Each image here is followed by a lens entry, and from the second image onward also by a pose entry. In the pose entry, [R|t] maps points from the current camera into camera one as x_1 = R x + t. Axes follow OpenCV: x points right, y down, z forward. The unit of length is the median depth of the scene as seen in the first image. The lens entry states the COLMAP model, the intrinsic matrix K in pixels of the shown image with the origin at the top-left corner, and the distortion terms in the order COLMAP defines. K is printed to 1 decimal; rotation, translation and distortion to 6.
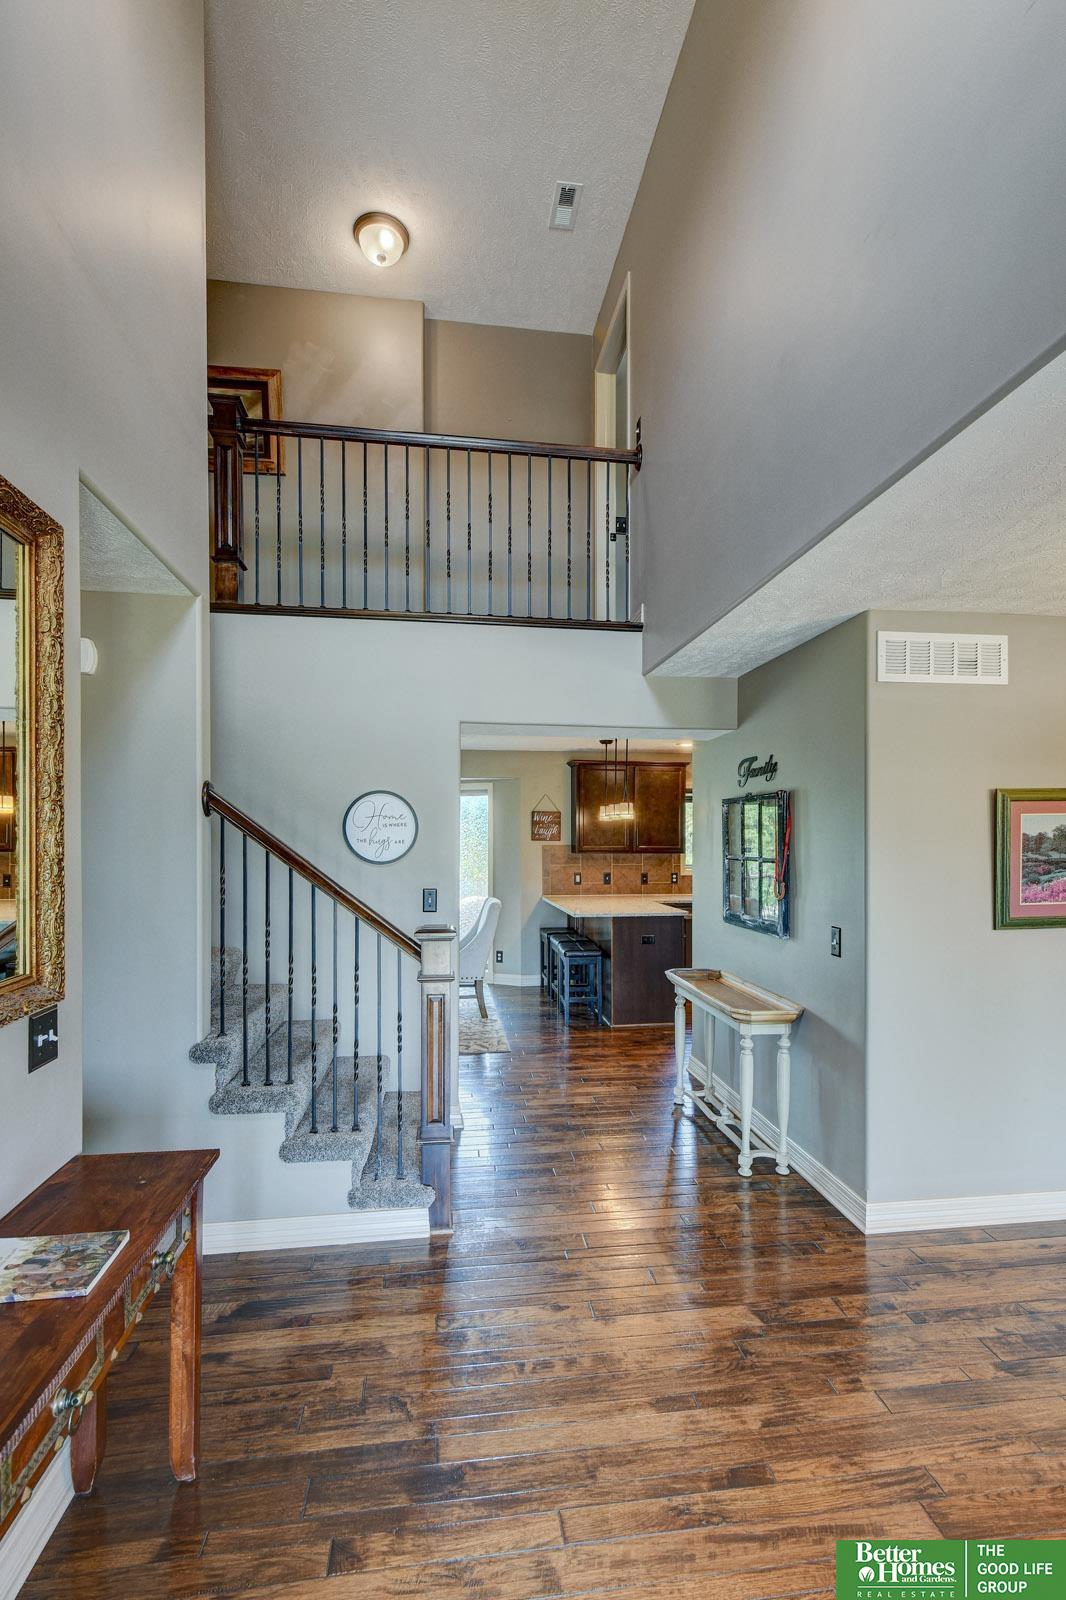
lens RADIAL K [[728.7, 0, 506.9], [0, 728.7, 827.5], [0, 0, 1]] dist [-0.000182, -0.004517]
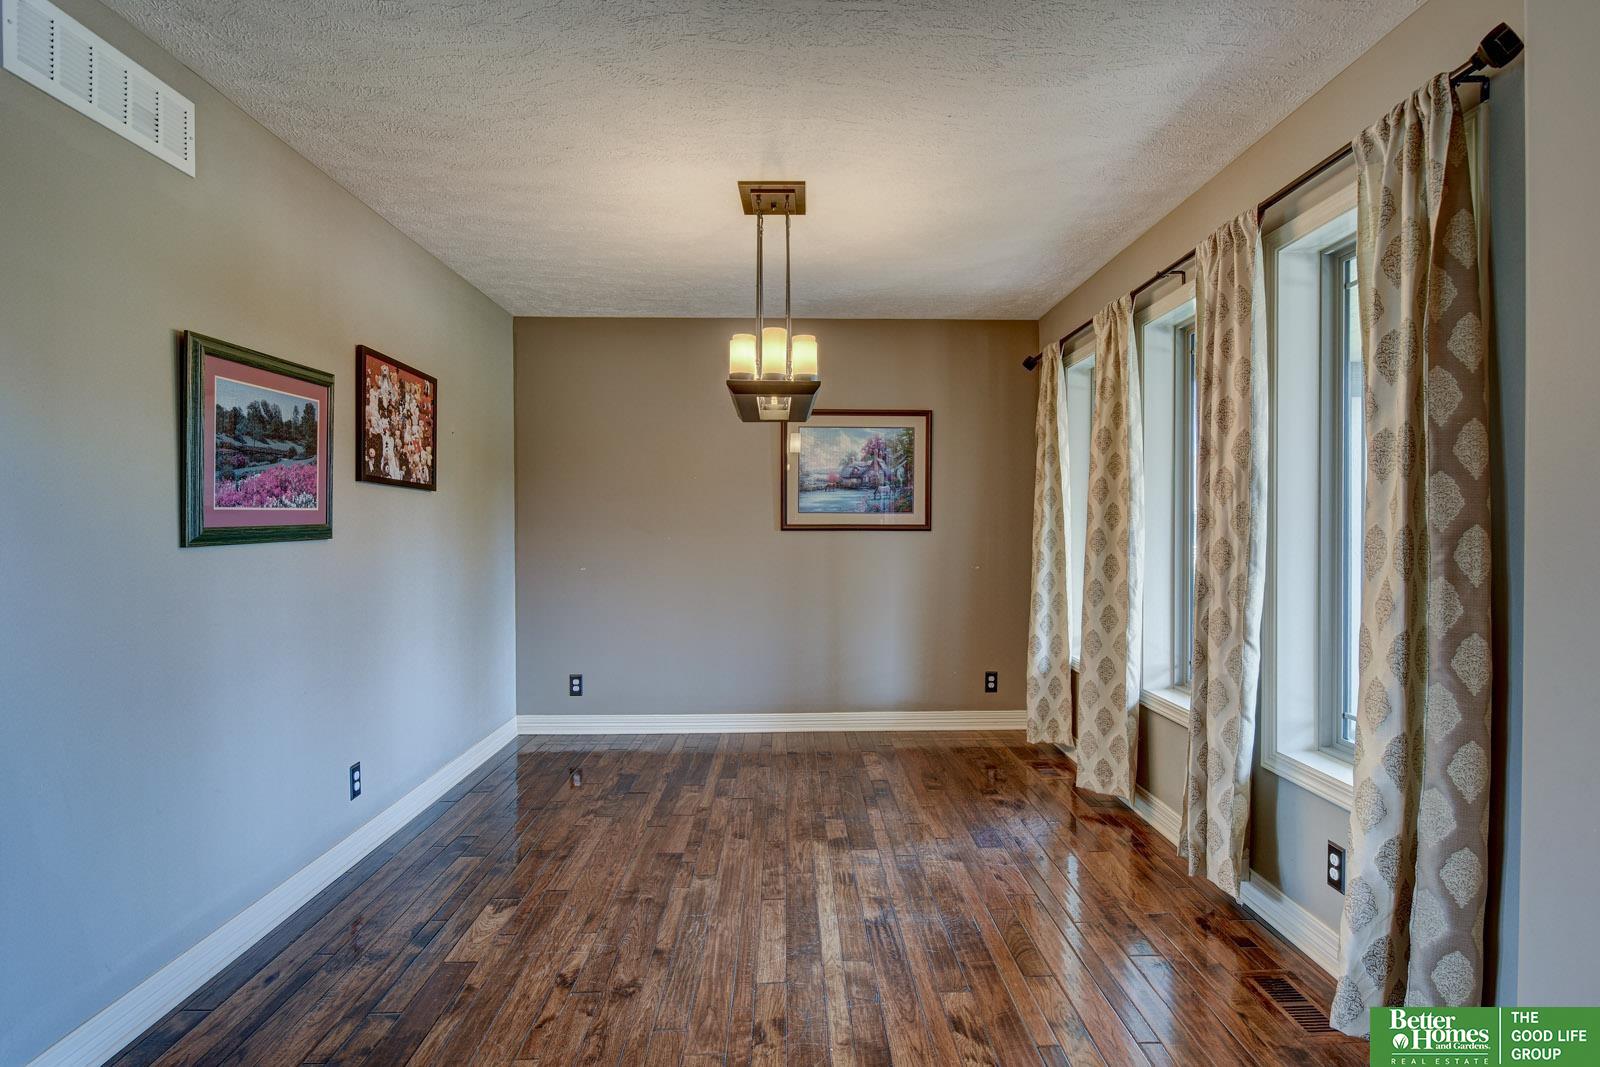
lens RADIAL K [[832.7, 0, 904.2], [0, 832.7, 521.0], [0, 0, 1]] dist [0.002796, -0.009077]
pose [[0.053074, -0.011869, 0.998520, -0.033277], [-0.005220, 0.999912, 0.012163, 0.102909], [-0.998577, -0.005857, 0.053007, 0.311072]]
